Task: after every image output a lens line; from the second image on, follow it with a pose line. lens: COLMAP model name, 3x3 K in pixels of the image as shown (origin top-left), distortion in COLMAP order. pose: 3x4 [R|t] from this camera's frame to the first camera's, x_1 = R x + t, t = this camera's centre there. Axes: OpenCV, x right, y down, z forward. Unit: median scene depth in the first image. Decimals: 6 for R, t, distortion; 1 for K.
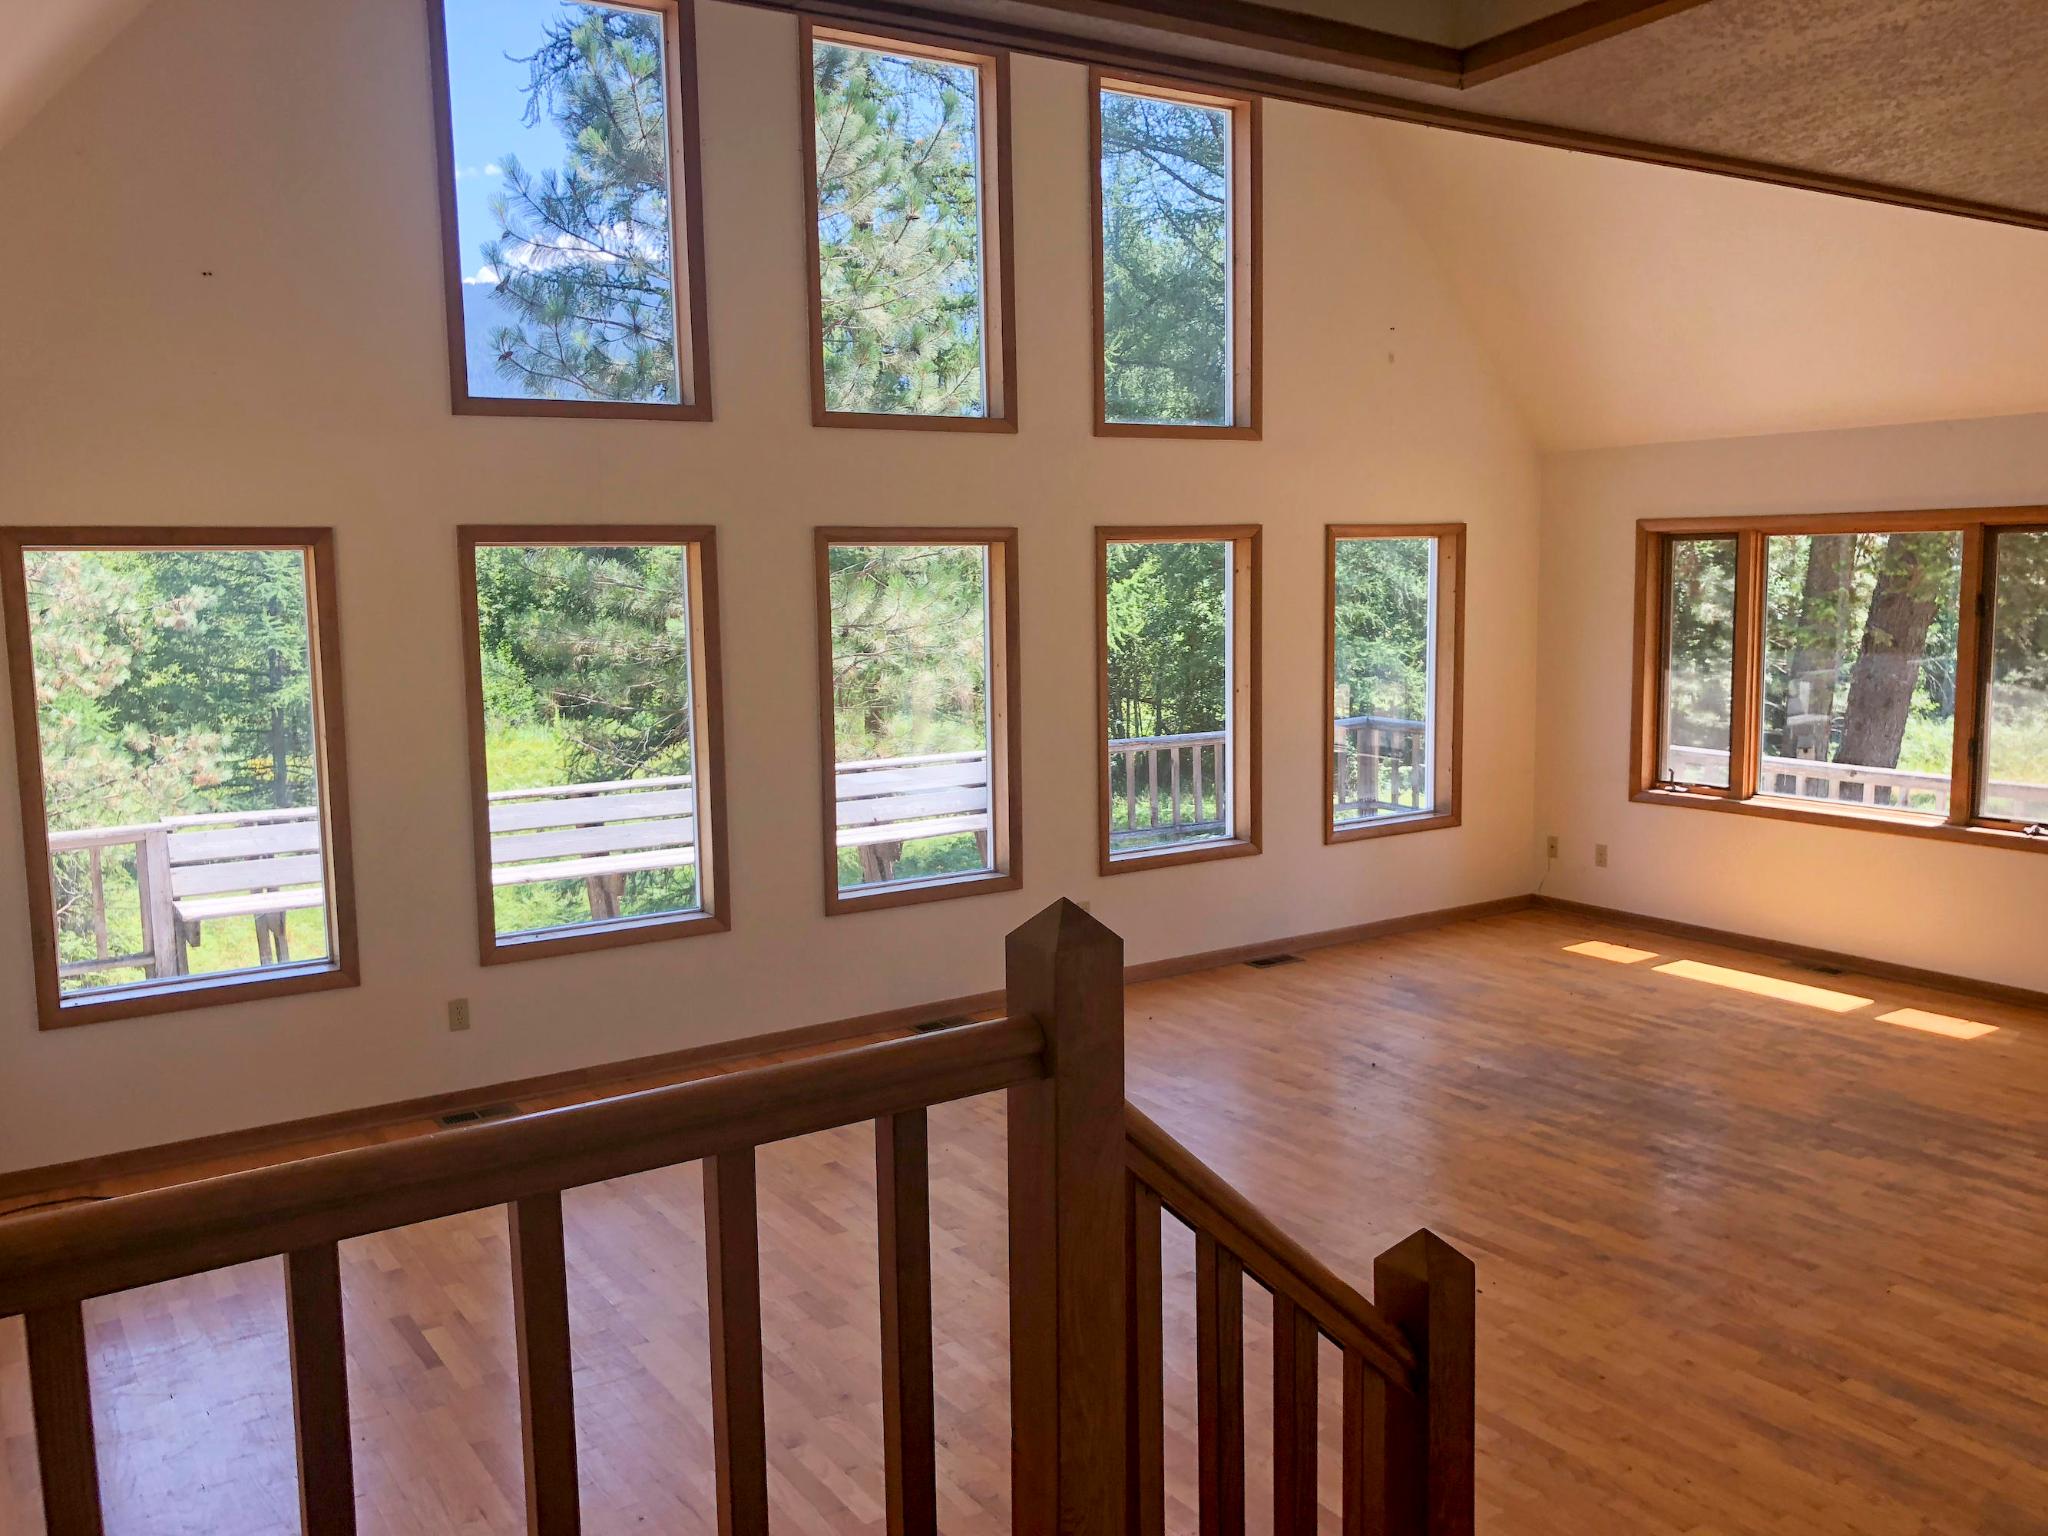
lens RADIAL K [[1657.0, 0, 1035.4], [0, 1657.0, 776.7], [0, 0, 1]] dist [0.017760, -0.039327]
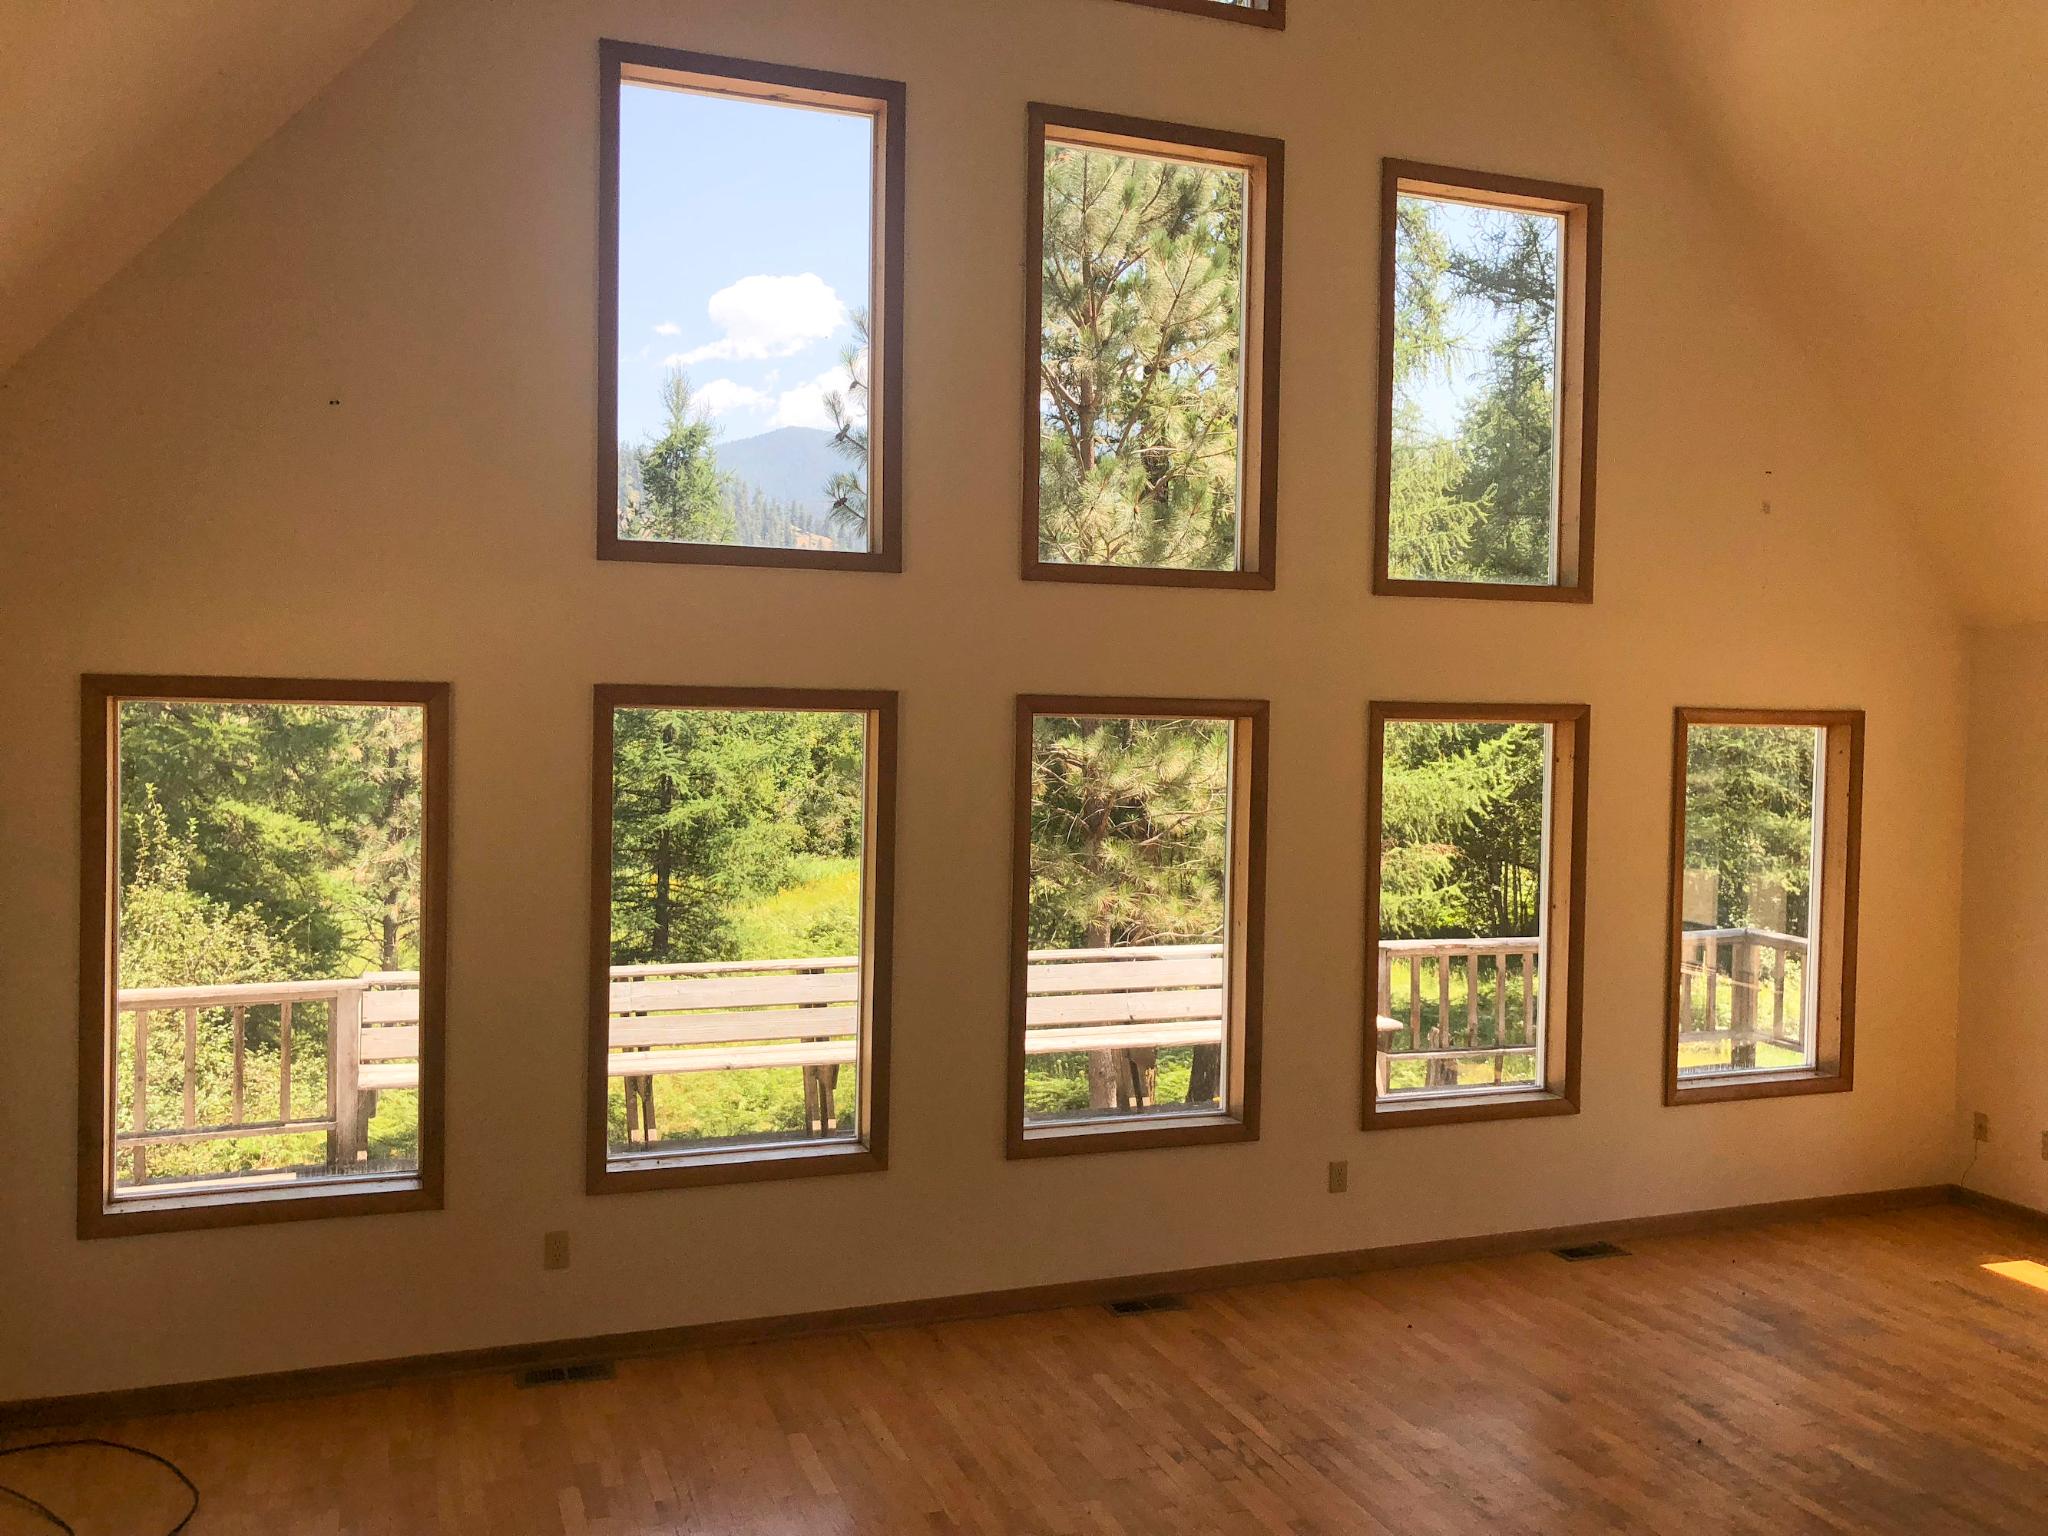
lens RADIAL K [[1657.0, 0, 1031.6], [0, 1657.0, 766.2], [0, 0, 1]] dist [0.017760, -0.039327]
pose [[0.972939, 0.041180, -0.227363, 0.060163], [-0.062108, 0.994386, -0.085669, -0.037552], [0.222558, 0.097472, 0.970034, 0.161123]]
